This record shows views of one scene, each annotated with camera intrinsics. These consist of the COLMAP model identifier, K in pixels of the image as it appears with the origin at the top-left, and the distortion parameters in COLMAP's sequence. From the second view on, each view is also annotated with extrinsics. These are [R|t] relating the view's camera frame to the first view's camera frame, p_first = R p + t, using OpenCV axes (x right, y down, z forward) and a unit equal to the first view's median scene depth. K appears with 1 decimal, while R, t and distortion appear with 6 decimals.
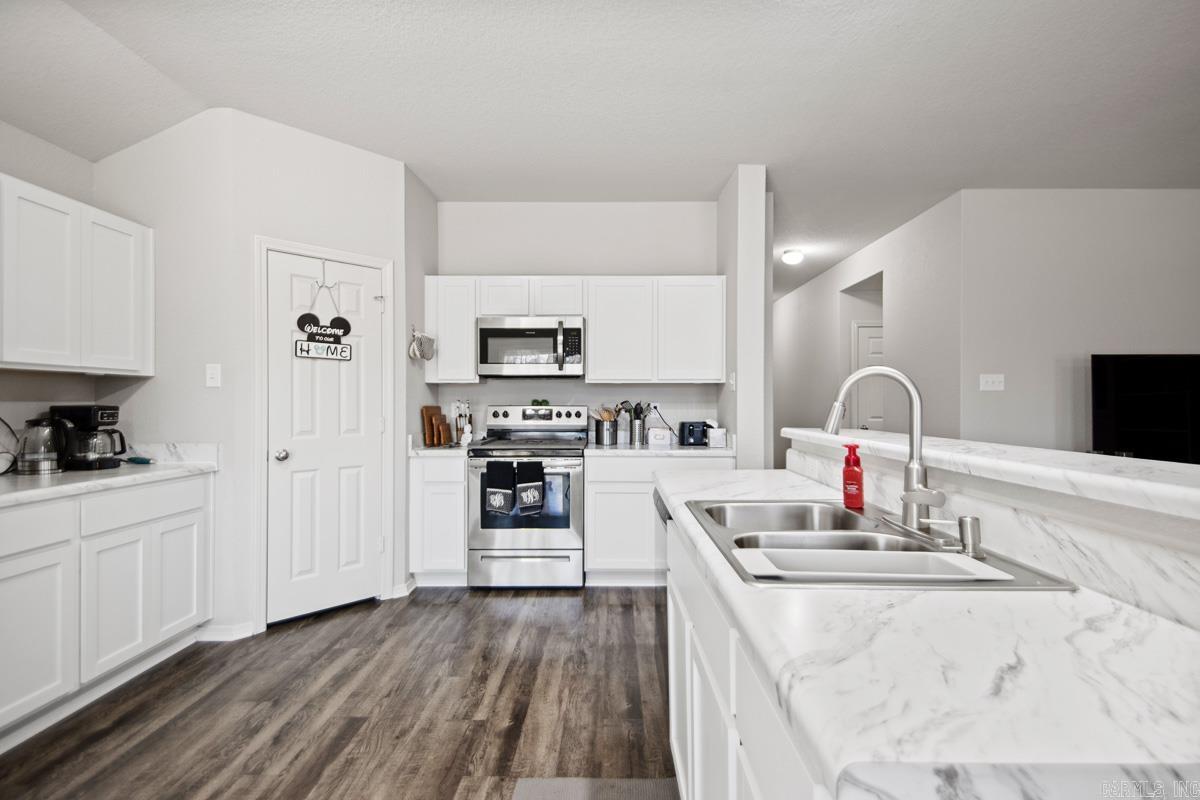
lens RADIAL K [[553.6, 0, 599.2], [0, 553.6, 407.9], [0, 0, 1]] dist [0.031569, -0.013660]
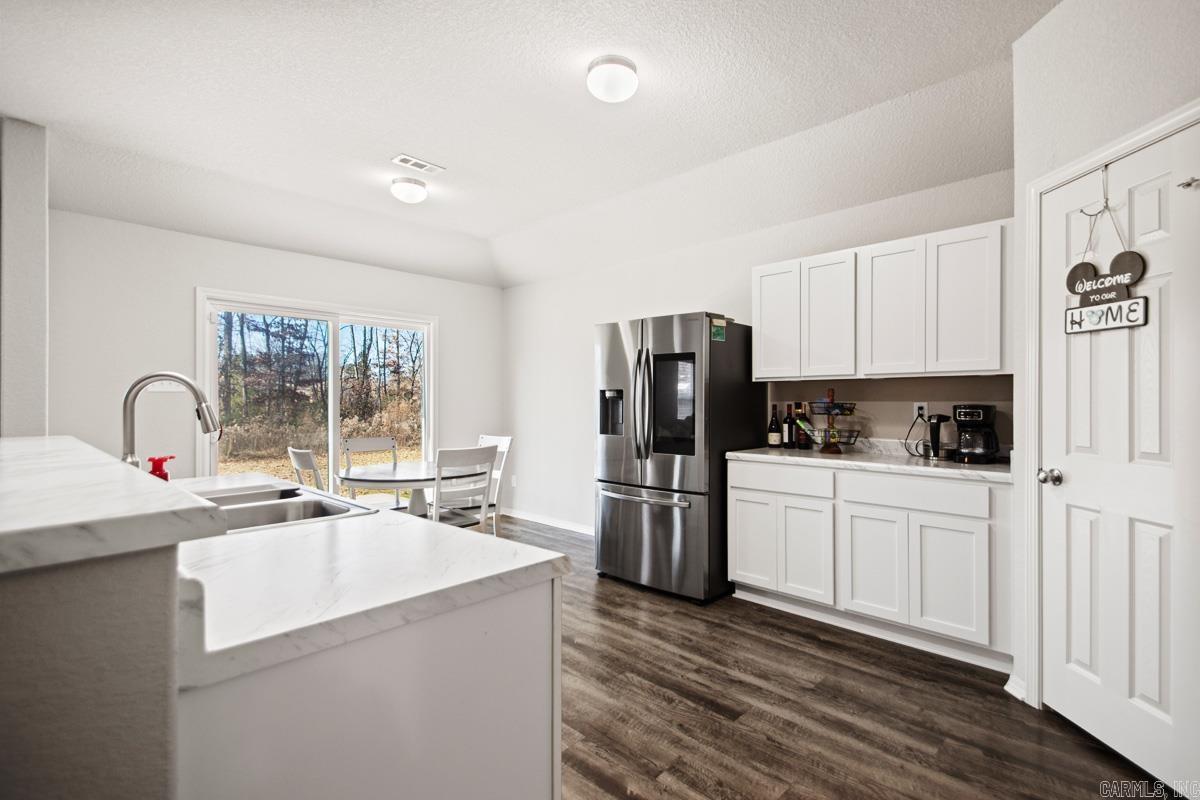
lens RADIAL K [[553.6, 0, 617.5], [0, 553.6, 405.6], [0, 0, 1]] dist [0.031569, -0.013660]
pose [[-0.662203, 0.008293, -0.749278, 0.382415], [-0.005924, 0.999850, 0.016301, -0.016283], [0.749301, 0.015233, -0.662055, 1.241283]]
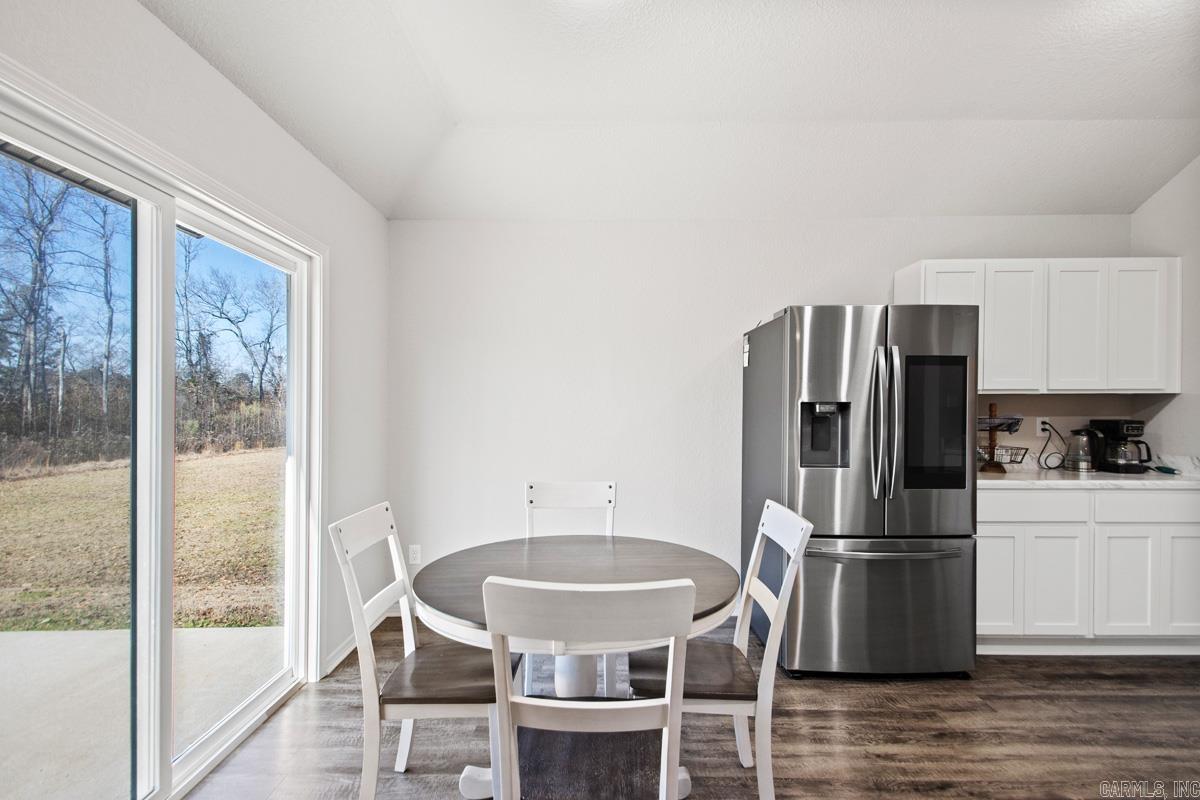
lens RADIAL K [[570.6, 0, 609.6], [0, 570.6, 413.1], [0, 0, 1]] dist [0.001145, -0.000525]
pose [[0.011463, 0.005057, -0.999922, 0.323161], [-0.007724, 0.999958, 0.004969, -0.016411], [0.999904, 0.007666, 0.011501, -0.117444]]
